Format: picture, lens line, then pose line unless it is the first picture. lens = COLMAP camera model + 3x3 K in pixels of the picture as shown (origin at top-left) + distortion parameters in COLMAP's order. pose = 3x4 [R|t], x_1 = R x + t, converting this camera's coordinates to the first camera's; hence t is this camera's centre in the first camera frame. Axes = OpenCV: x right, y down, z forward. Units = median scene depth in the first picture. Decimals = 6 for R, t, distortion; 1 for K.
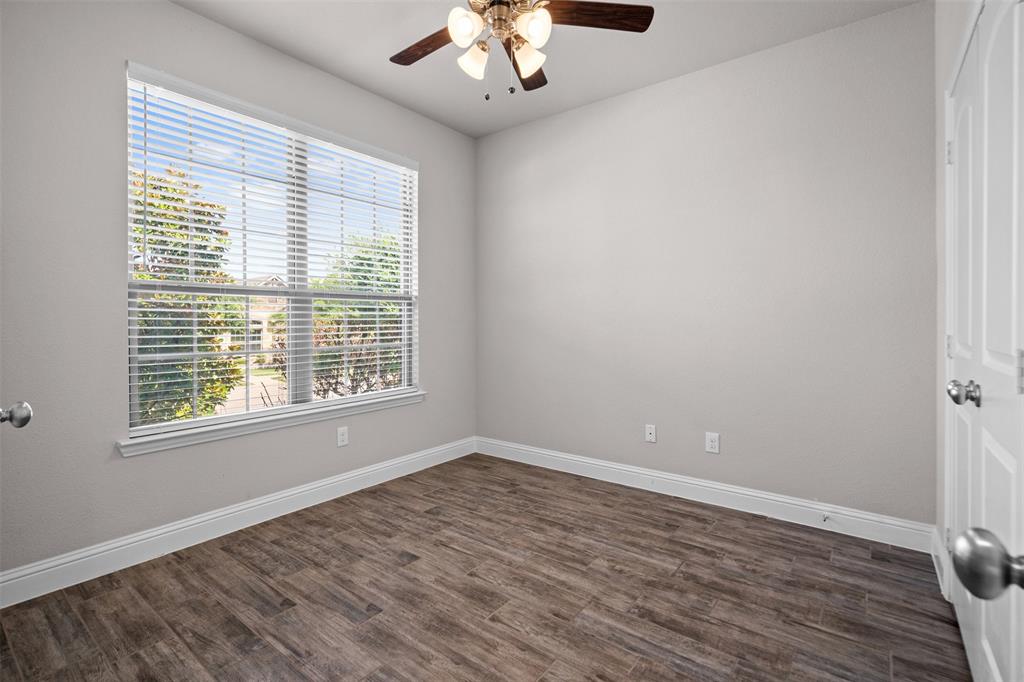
lens RADIAL K [[470.4, 0, 519.4], [0, 470.4, 337.6], [0, 0, 1]] dist [-0.009172, -0.000255]
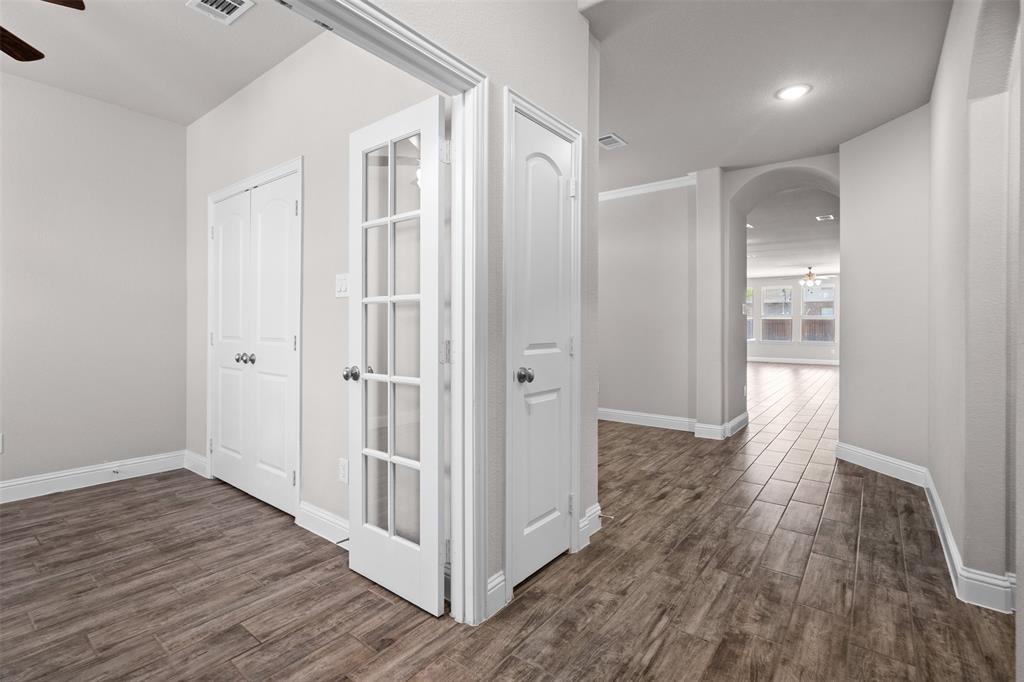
lens RADIAL K [[470.4, 0, 510.0], [0, 470.4, 333.3], [0, 0, 1]] dist [-0.009172, -0.000255]
pose [[-0.007154, -0.003948, 0.999967, -0.824426], [0.026070, 0.999652, 0.004134, 0.010986], [-0.999635, 0.026098, -0.007048, -0.164372]]
